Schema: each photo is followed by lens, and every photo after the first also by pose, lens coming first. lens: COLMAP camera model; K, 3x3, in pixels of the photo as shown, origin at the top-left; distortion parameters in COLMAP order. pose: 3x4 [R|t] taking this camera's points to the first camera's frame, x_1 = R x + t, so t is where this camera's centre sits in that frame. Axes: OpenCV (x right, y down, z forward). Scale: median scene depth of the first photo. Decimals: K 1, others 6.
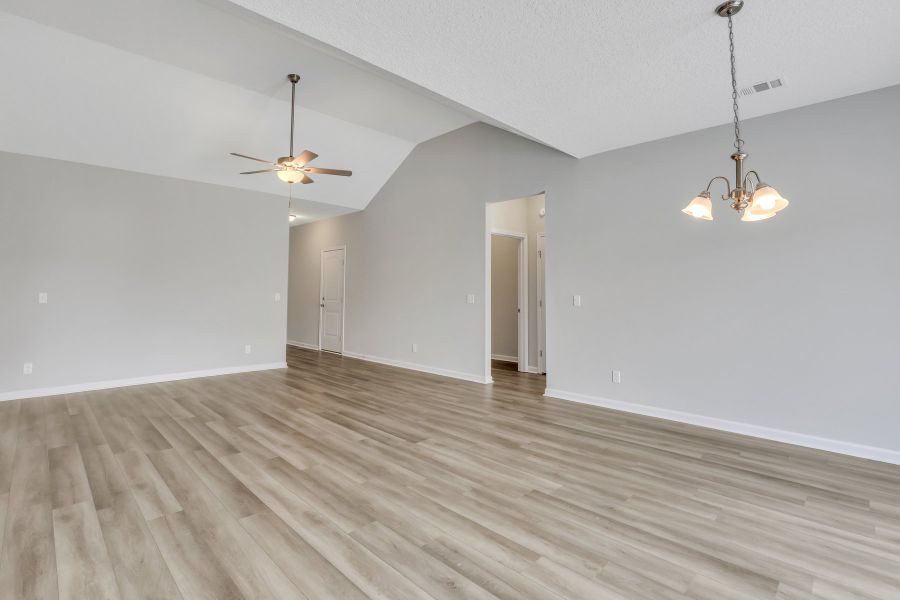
lens RADIAL K [[420.1, 0, 454.5], [0, 420.1, 265.5], [0, 0, 1]] dist [-0.024630, 0.000534]
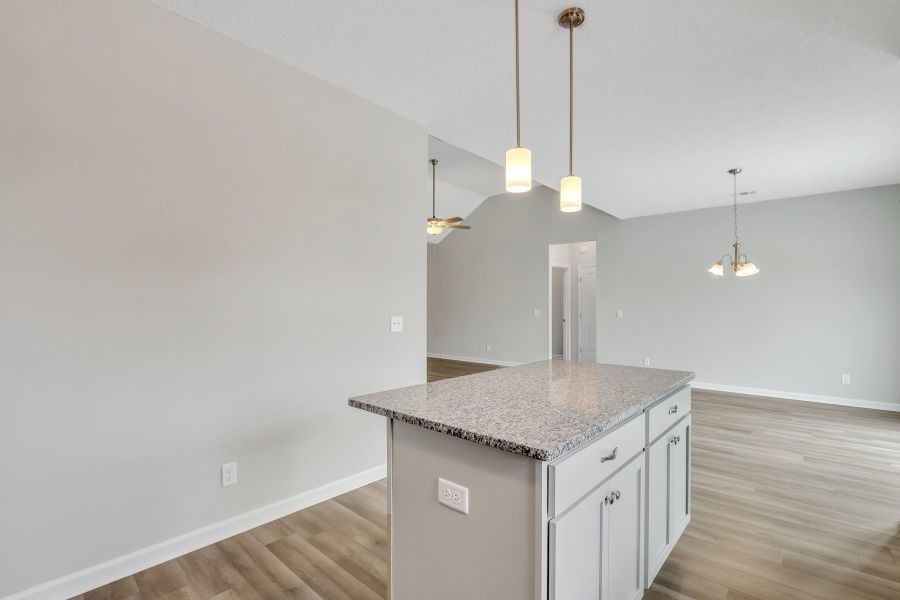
lens RADIAL K [[412.5, 0, 448.7], [0, 412.5, 298.6], [0, 0, 1]] dist [-0.040266, 0.009524]
pose [[0.998792, 0.000535, 0.049134, -0.847847], [-0.002997, 0.998742, 0.050047, -0.092967], [-0.049046, -0.050134, 0.997538, -0.959282]]
